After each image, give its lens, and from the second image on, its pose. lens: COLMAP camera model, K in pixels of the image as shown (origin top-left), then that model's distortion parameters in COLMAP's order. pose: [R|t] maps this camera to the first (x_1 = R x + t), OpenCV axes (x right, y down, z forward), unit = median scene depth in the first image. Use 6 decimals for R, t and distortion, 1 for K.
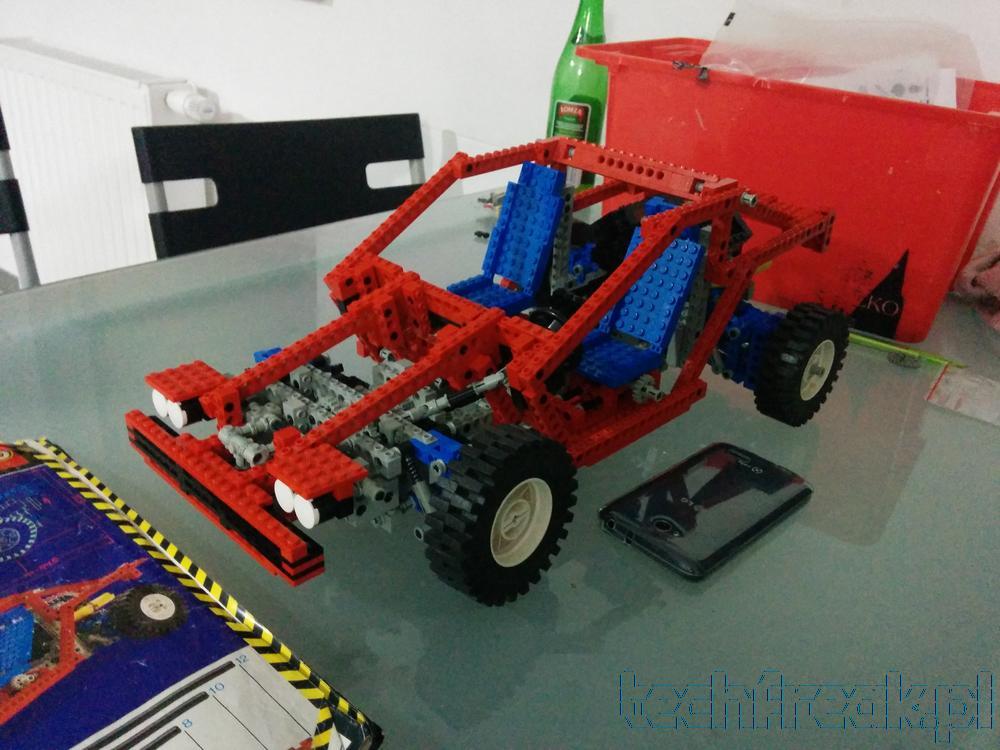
lens RADIAL K [[930.7, 0, 521.4], [0, 930.7, 373.7], [0, 0, 1]] dist [0.045573, -0.011215]
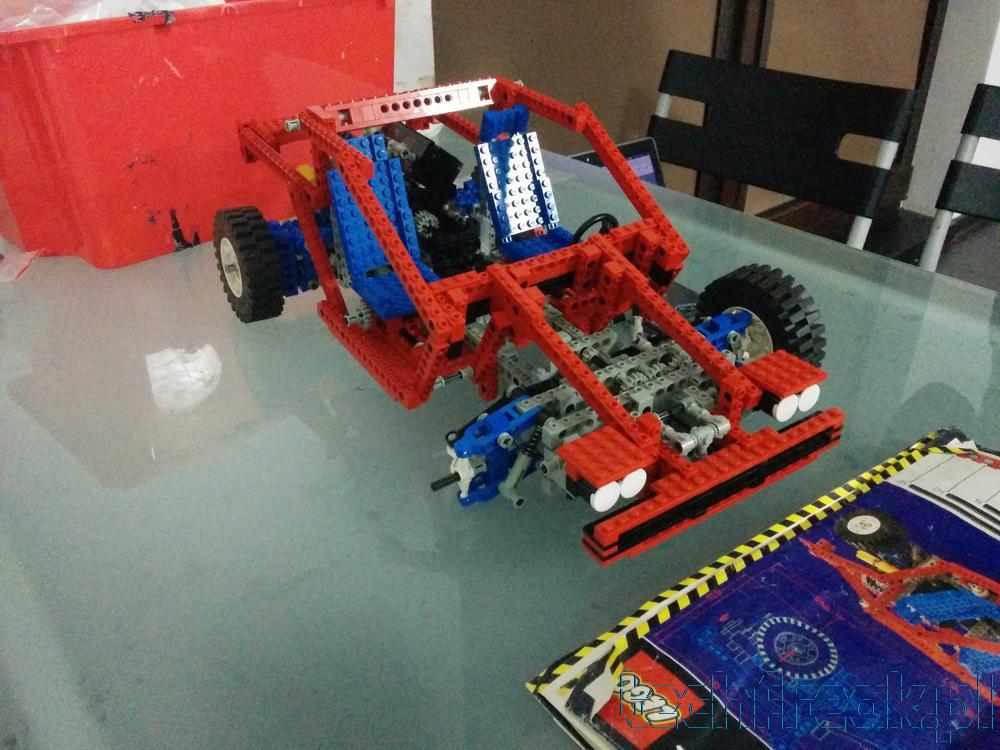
lens RADIAL K [[930.7, 0, 521.4], [0, 930.7, 373.7], [0, 0, 1]] dist [0.045573, -0.011215]
pose [[0.153806, -0.545124, 0.824126, -1.027893], [0.443792, 0.783304, 0.435298, -0.453291], [-0.882832, 0.298789, 0.362398, 0.728341]]
